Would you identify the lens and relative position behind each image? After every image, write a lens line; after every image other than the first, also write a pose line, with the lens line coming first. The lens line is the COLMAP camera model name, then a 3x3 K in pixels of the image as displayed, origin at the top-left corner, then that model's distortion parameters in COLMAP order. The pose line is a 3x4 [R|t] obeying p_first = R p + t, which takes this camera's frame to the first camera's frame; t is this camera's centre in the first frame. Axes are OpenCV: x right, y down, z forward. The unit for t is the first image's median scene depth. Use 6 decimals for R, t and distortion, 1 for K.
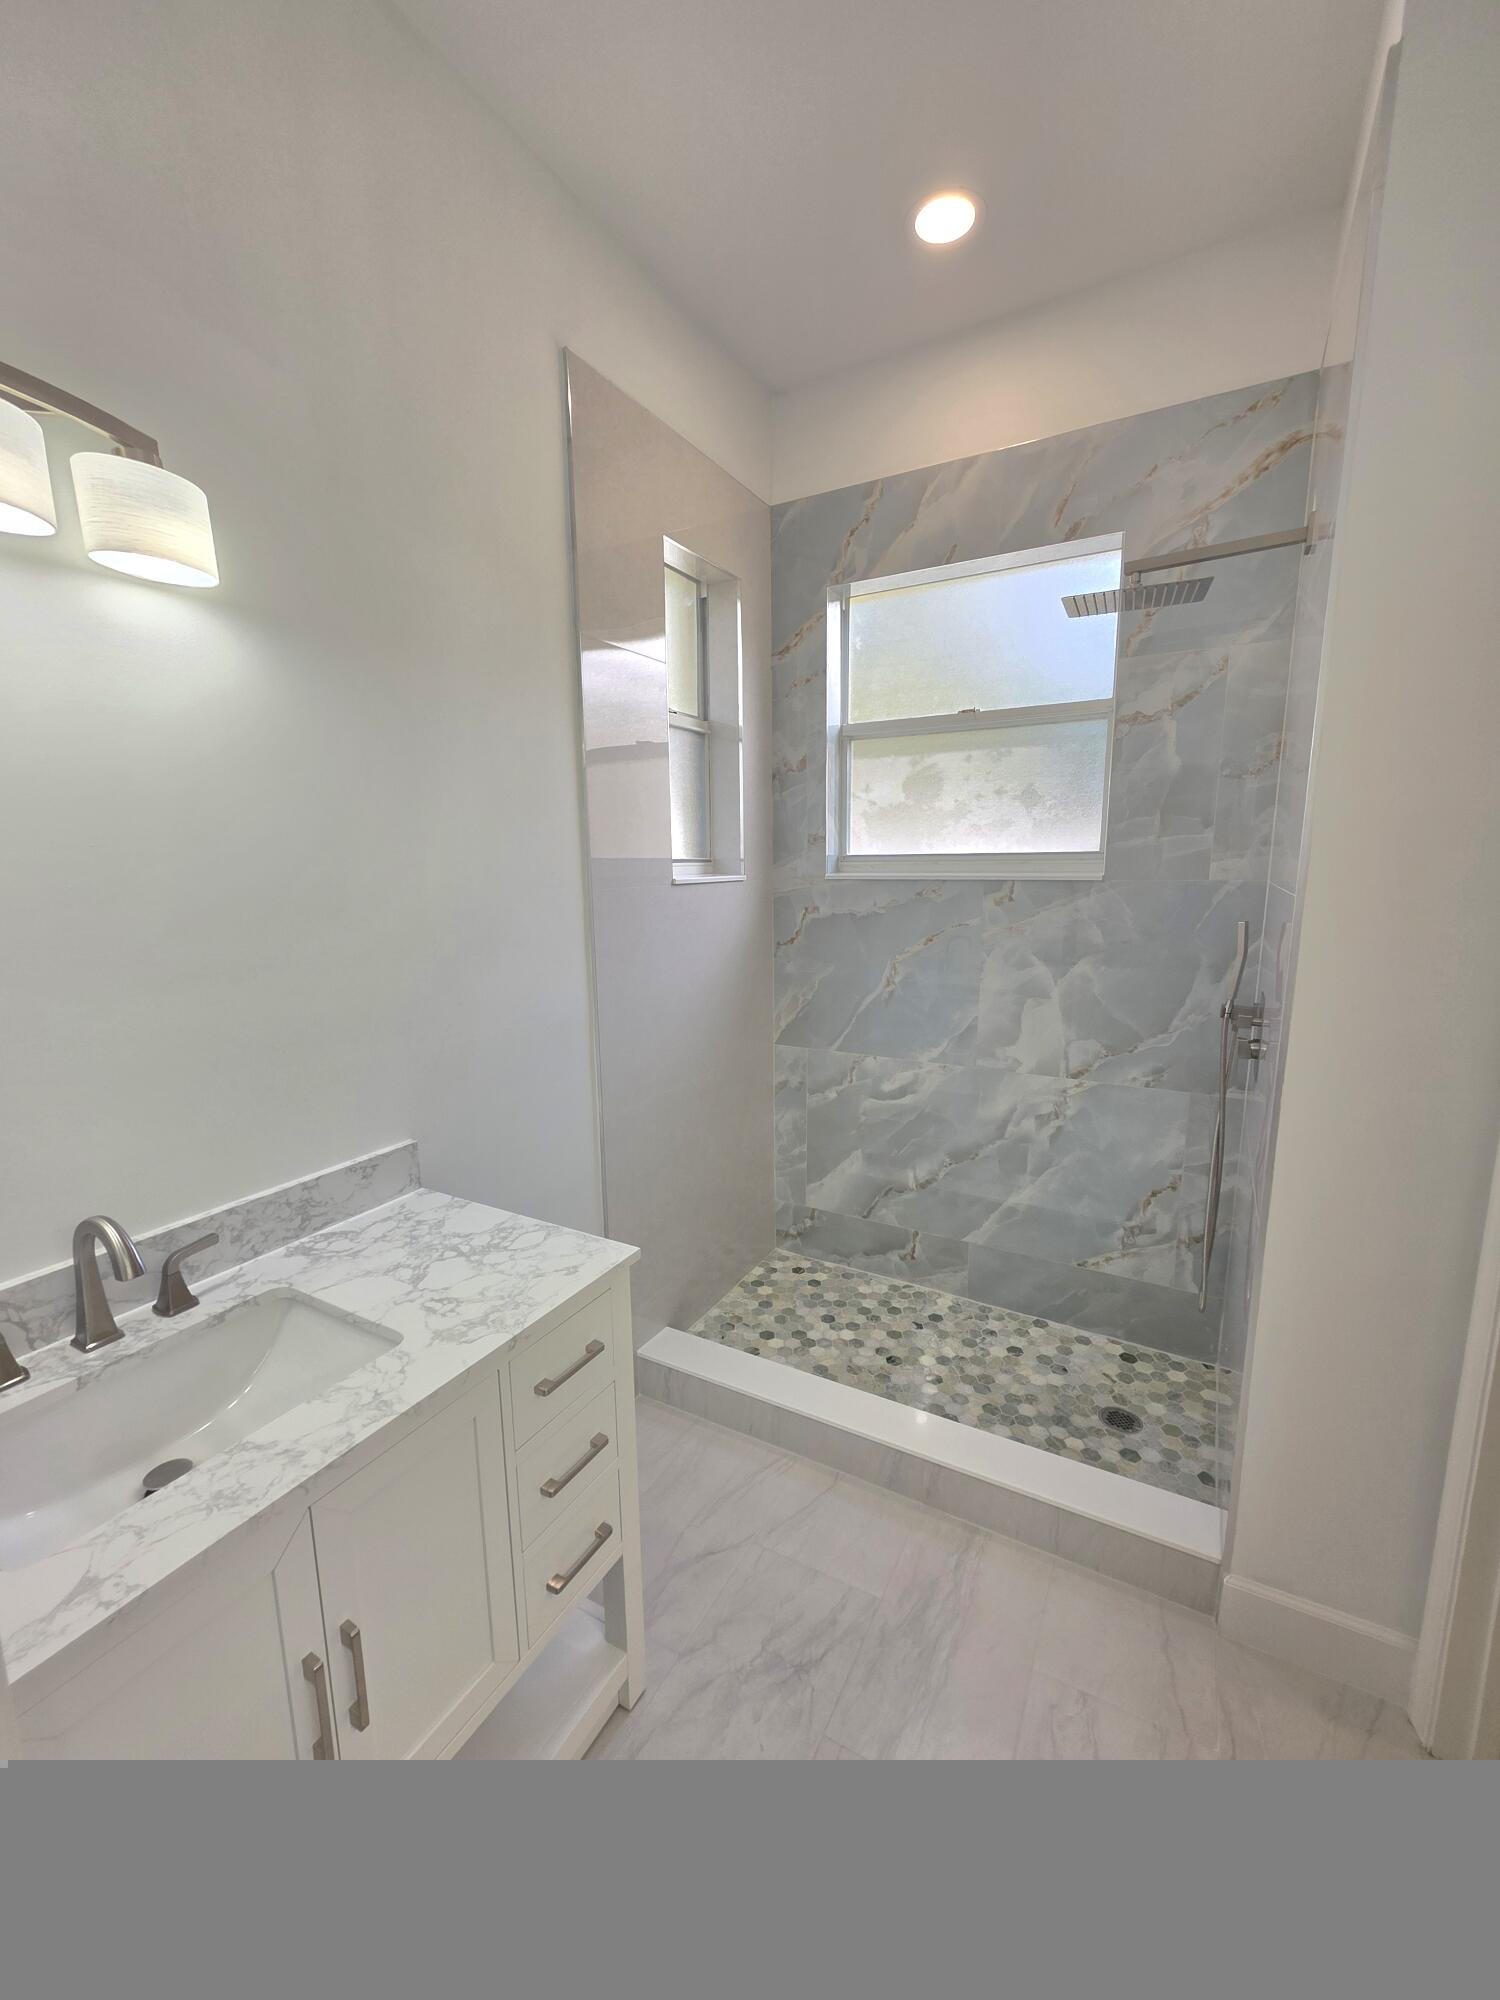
lens RADIAL K [[789.1, 0, 750.0], [0, 789.1, 1000.0], [0, 0, 1]] dist [0.004577, -0.003308]
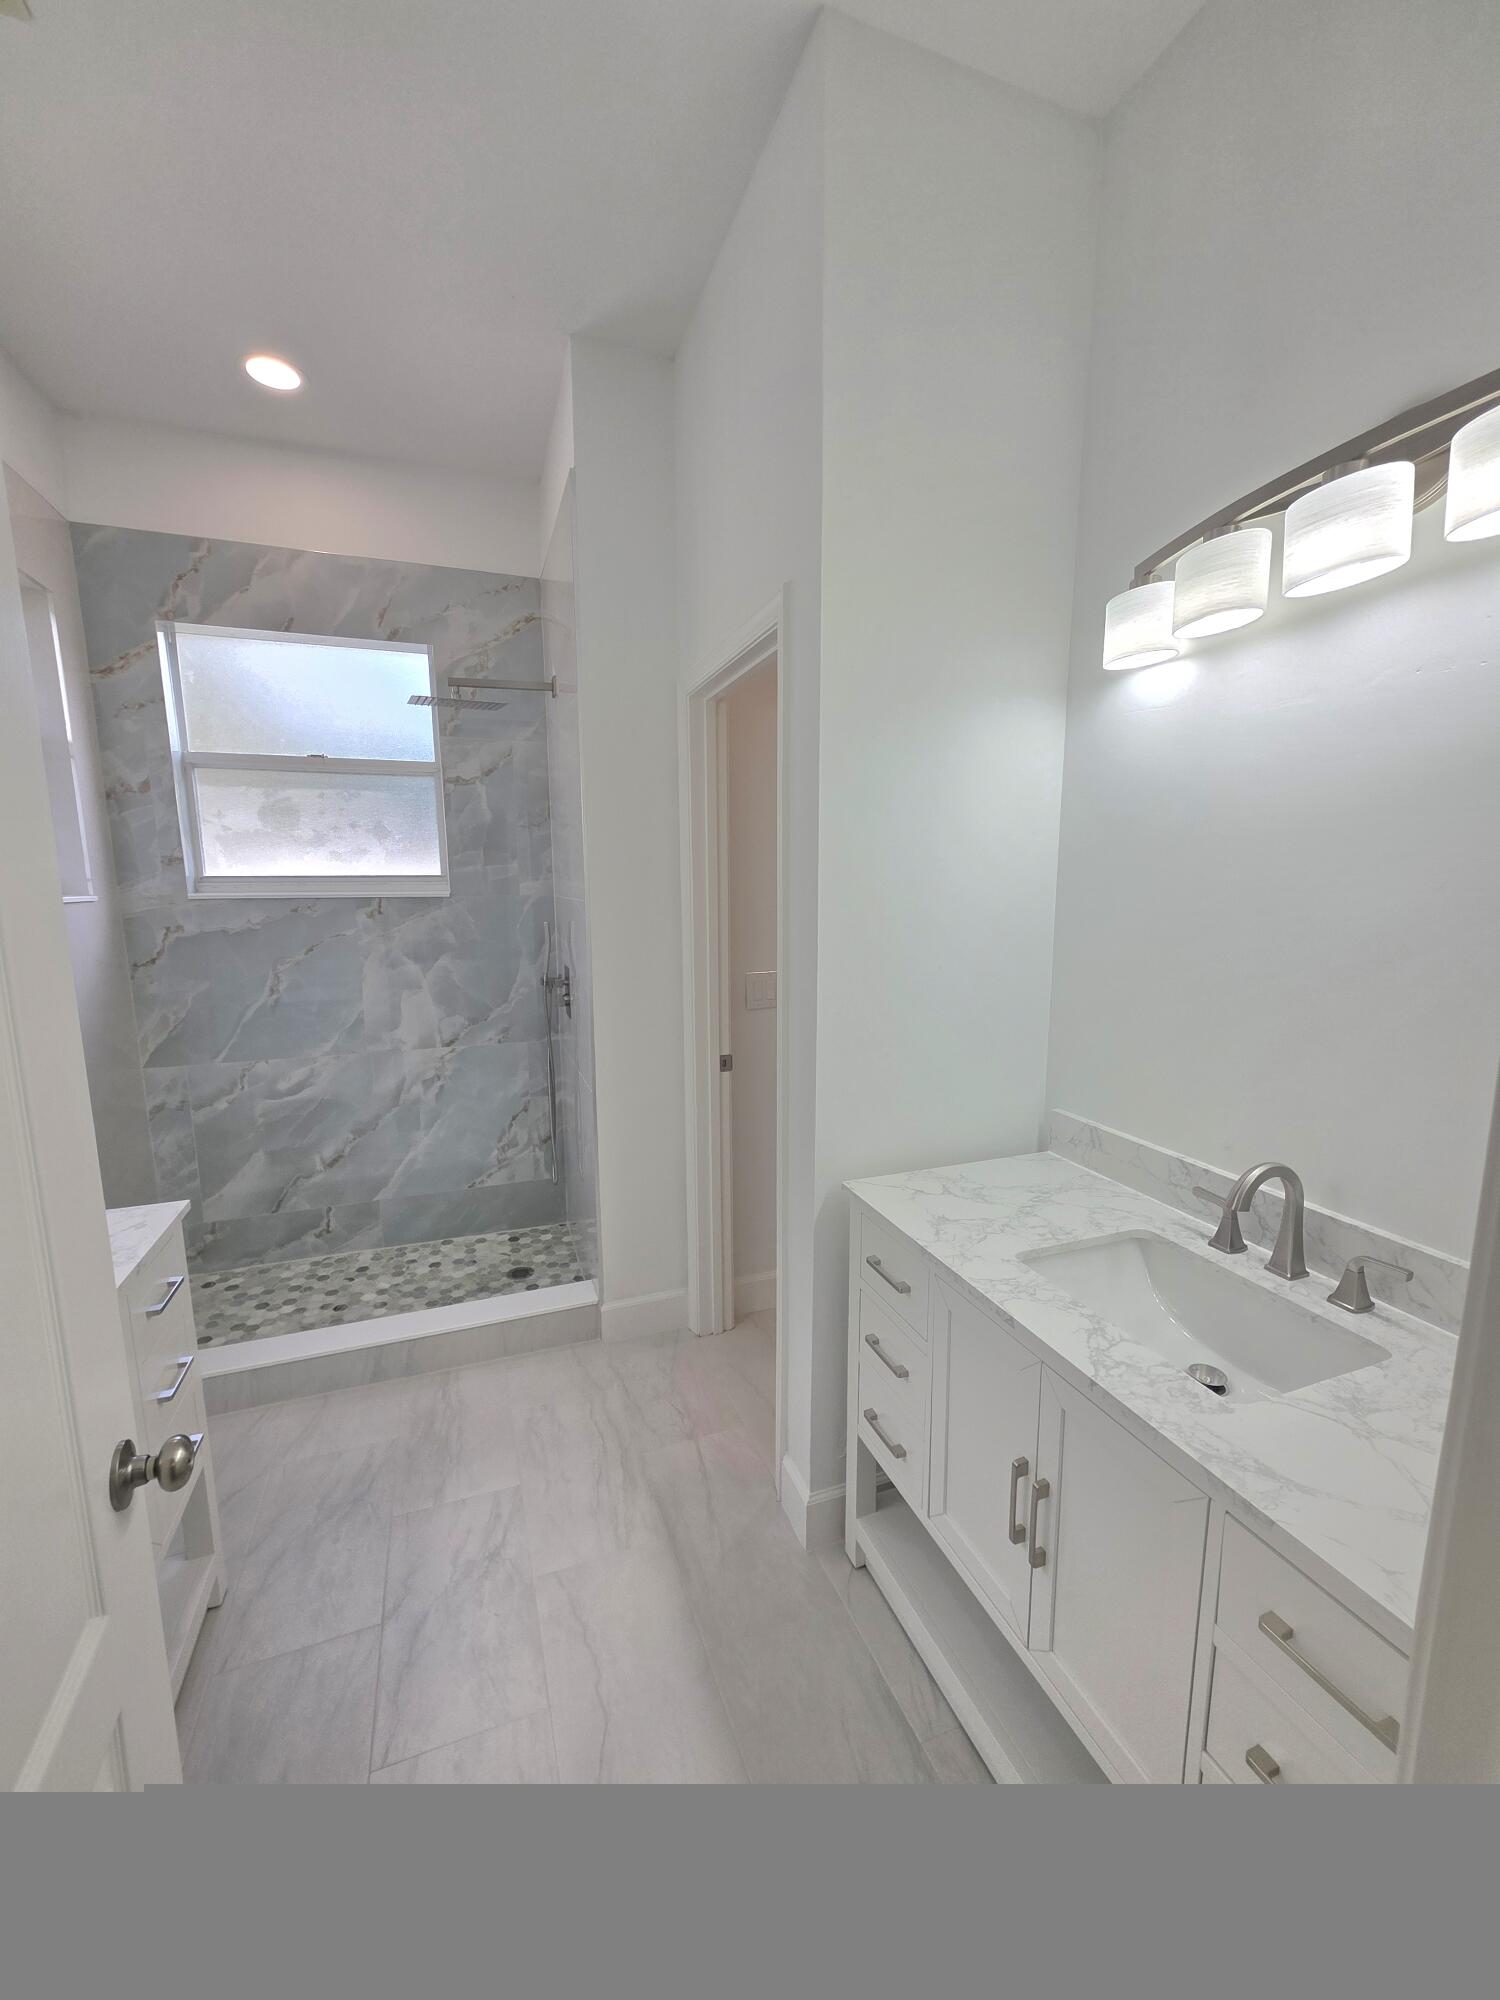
lens RADIAL K [[789.1, 0, 750.0], [0, 789.1, 1000.0], [0, 0, 1]] dist [0.004577, -0.003308]
pose [[0.644724, -0.111086, 0.756301, -0.246813], [0.130205, 0.990885, 0.034546, 0.041433], [-0.753245, 0.076202, 0.653311, -0.241295]]
